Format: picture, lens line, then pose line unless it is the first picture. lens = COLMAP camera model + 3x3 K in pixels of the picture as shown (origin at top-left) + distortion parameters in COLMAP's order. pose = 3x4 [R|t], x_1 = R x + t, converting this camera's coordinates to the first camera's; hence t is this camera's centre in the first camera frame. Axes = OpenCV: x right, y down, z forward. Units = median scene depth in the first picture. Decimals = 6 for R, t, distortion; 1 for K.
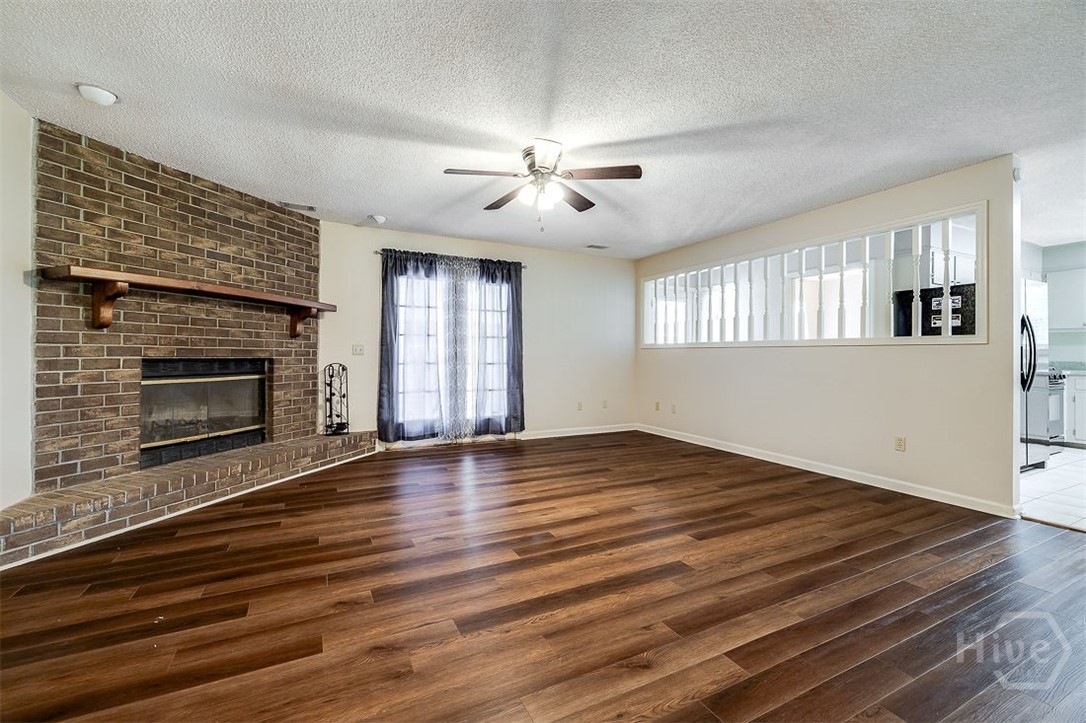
lens RADIAL K [[455.5, 0, 539.1], [0, 455.5, 353.4], [0, 0, 1]] dist [-0.001340, 0.000218]
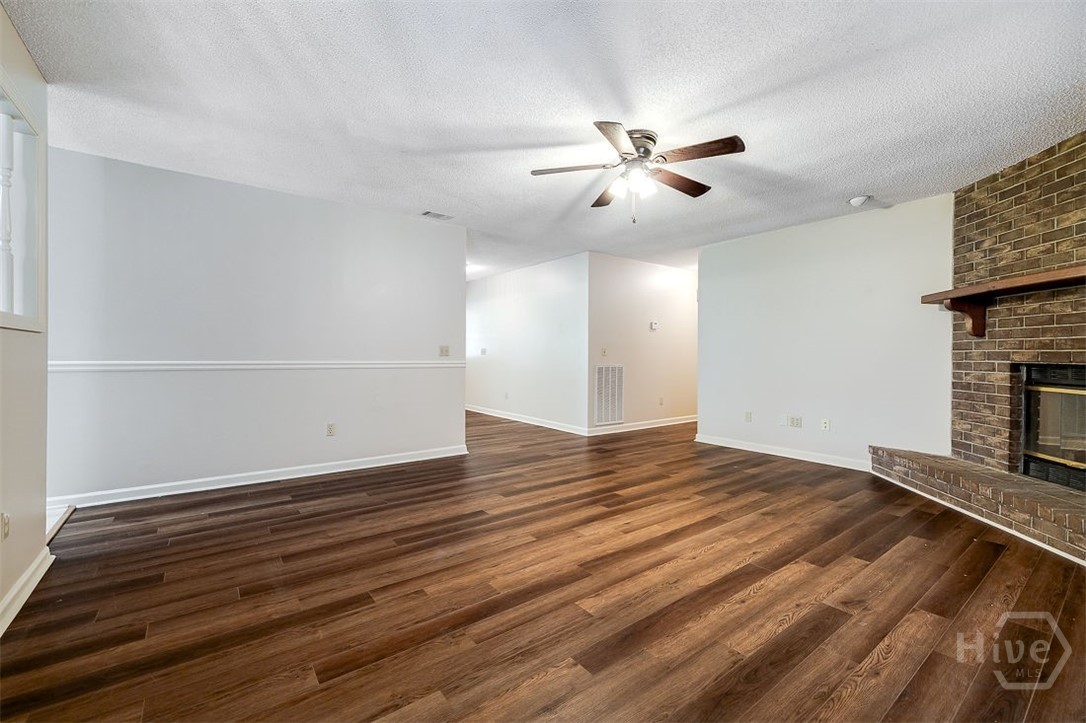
lens RADIAL K [[455.5, 0, 542.4], [0, 455.5, 356.0], [0, 0, 1]] dist [-0.001340, 0.000218]
pose [[-0.982998, -0.010630, -0.183307, 0.320400], [-0.011075, 0.999938, 0.001404, 0.005711], [0.183280, 0.003411, -0.983055, 1.677462]]
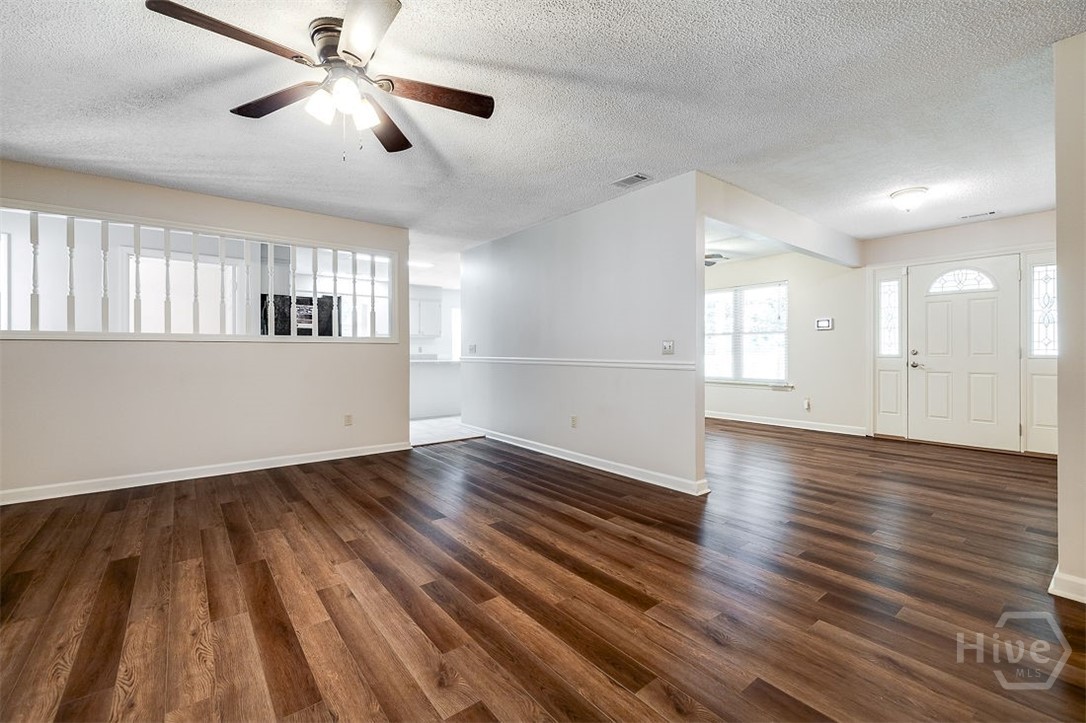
lens RADIAL K [[455.5, 0, 542.1], [0, 455.5, 352.6], [0, 0, 1]] dist [-0.001340, 0.000218]
pose [[-0.204871, -0.006168, 0.978770, -0.604859], [0.000499, 0.999979, 0.006406, 0.000290], [-0.978789, 0.001801, -0.204864, 0.763845]]
